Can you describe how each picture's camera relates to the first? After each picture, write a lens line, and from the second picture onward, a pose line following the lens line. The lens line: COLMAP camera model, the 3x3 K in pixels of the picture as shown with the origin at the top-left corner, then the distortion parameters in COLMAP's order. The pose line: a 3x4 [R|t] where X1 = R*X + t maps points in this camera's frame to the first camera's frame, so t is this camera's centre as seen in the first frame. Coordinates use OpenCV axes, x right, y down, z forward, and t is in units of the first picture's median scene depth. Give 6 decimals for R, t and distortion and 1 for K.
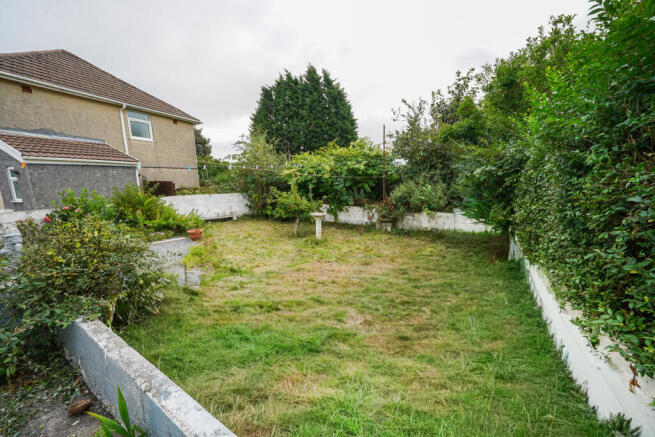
lens RADIAL K [[230.9, 0, 325.1], [0, 230.9, 217.9], [0, 0, 1]] dist [-0.010086, 0.000266]
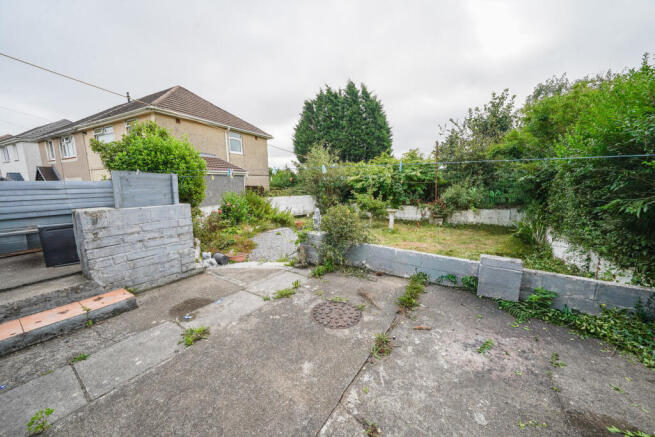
lens RADIAL K [[230.9, 0, 329.4], [0, 230.9, 217.0], [0, 0, 1]] dist [-0.010086, 0.000266]
pose [[0.998063, 0.001600, -0.062187, -0.212306], [-0.002673, 0.999849, -0.017177, 0.031929], [0.062150, 0.017310, 0.997917, -0.243127]]
